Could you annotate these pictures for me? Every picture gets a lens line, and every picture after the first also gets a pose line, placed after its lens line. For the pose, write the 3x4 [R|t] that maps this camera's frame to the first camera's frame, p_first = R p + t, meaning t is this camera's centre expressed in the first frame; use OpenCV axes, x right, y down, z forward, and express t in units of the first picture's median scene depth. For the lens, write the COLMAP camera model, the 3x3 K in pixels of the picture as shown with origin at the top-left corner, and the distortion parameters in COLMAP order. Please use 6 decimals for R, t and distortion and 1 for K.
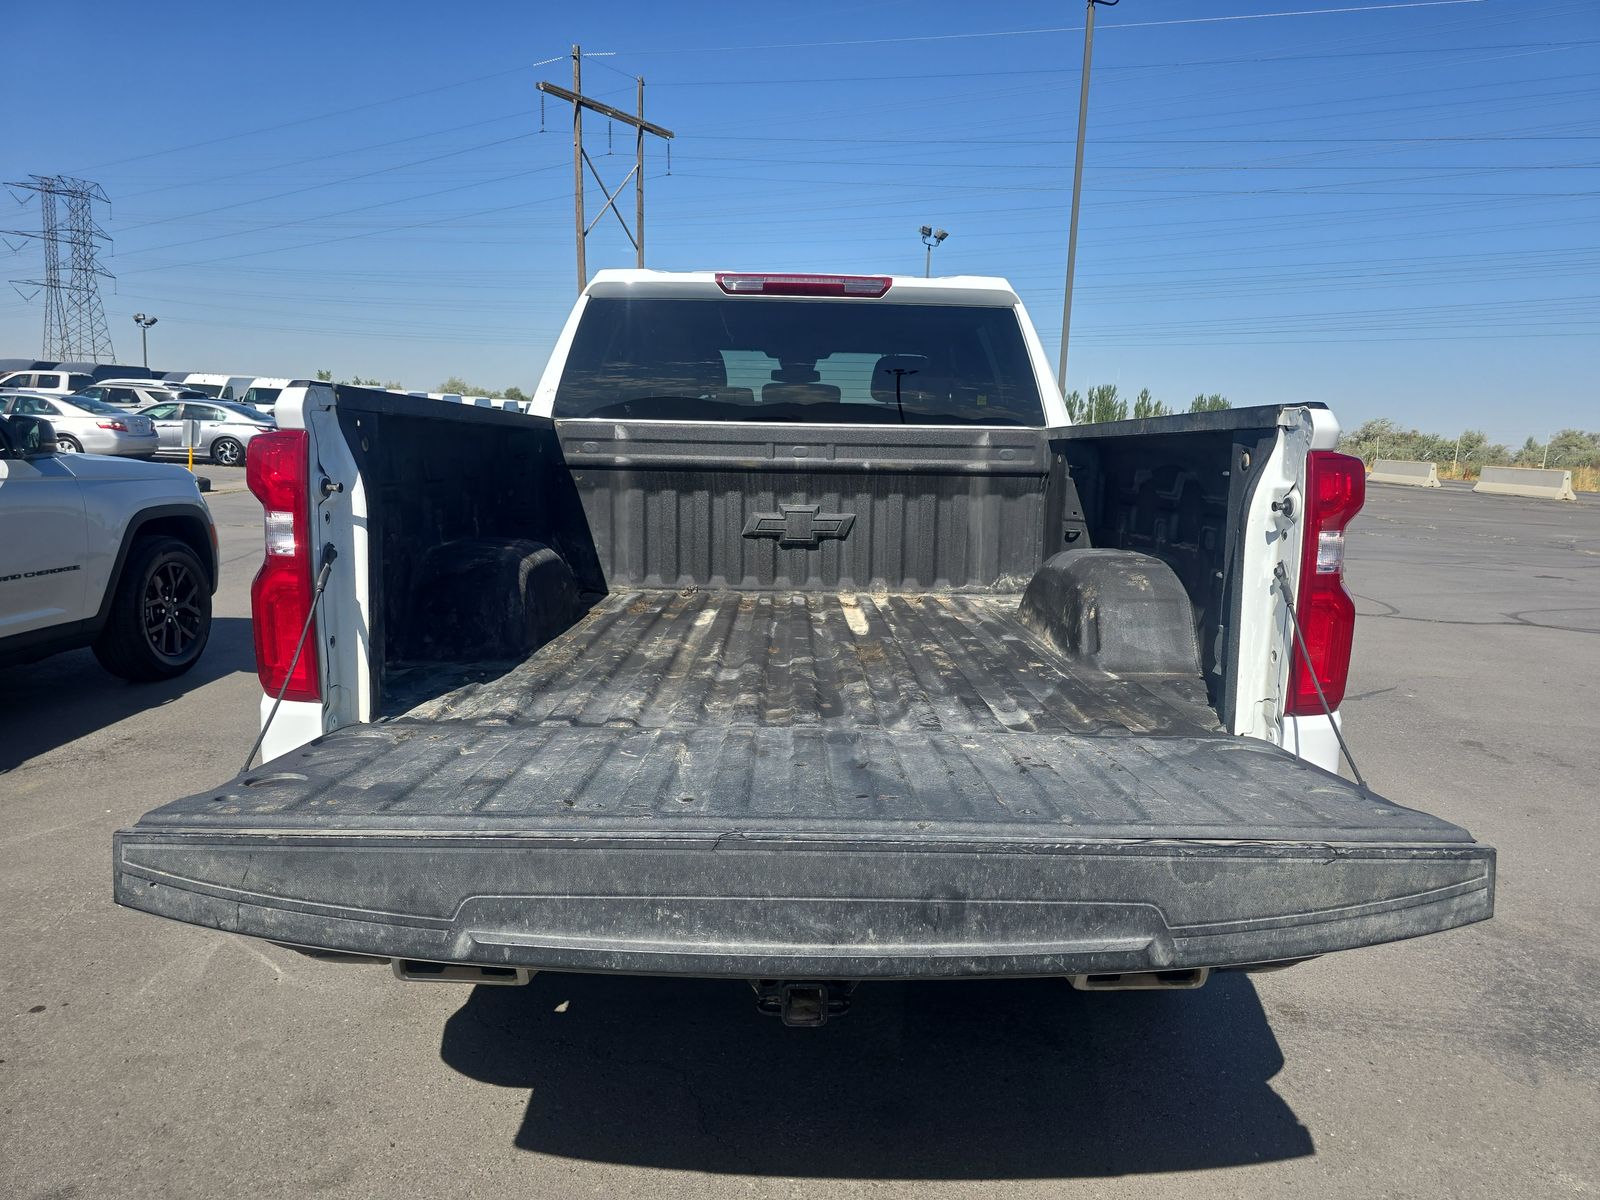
lens RADIAL K [[1090.0, 0, 803.1], [0, 1090.0, 597.6], [0, 0, 1]] dist [0.040494, -0.036156]
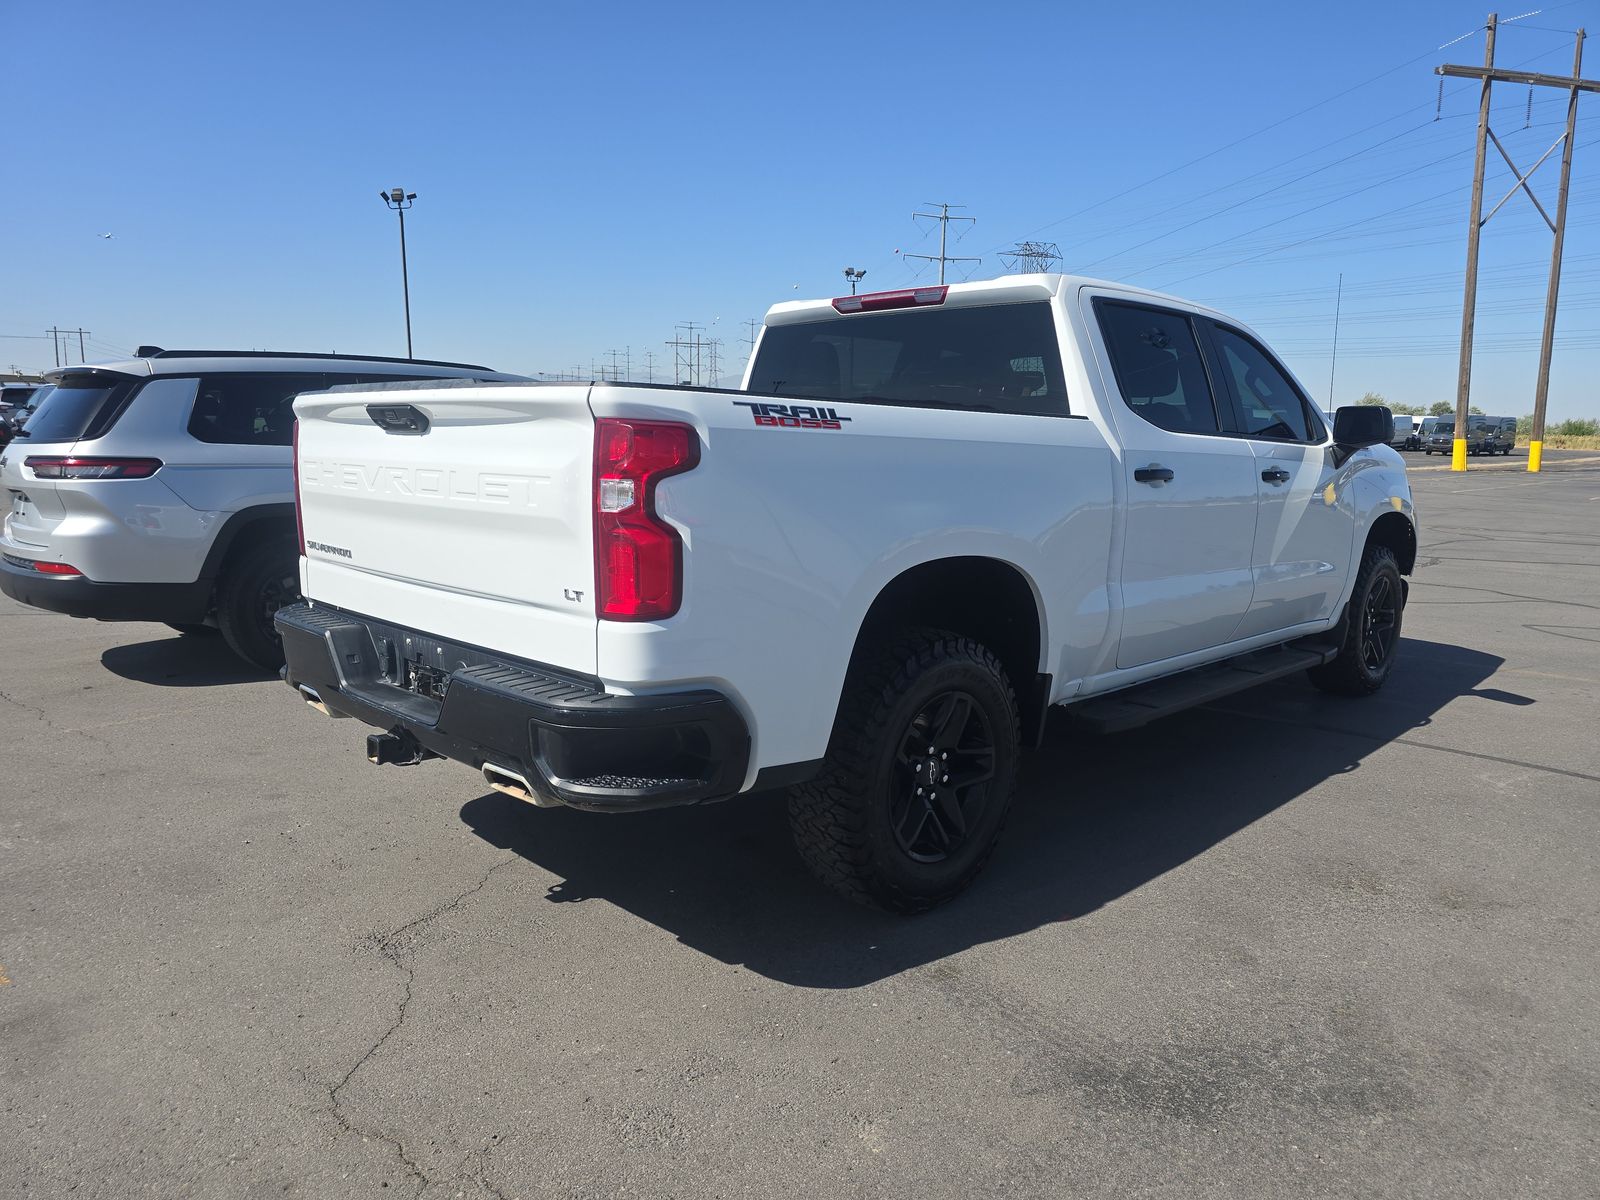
lens RADIAL K [[1071.5, 0, 800.0], [0, 1071.5, 600.0], [0, 0, 1]] dist [0.050919, -0.042178]
pose [[0.702016, 0.094886, -0.705811, 0.451910], [-0.105020, 0.994042, 0.029178, 0.006449], [0.704375, 0.053641, 0.707799, 0.075283]]
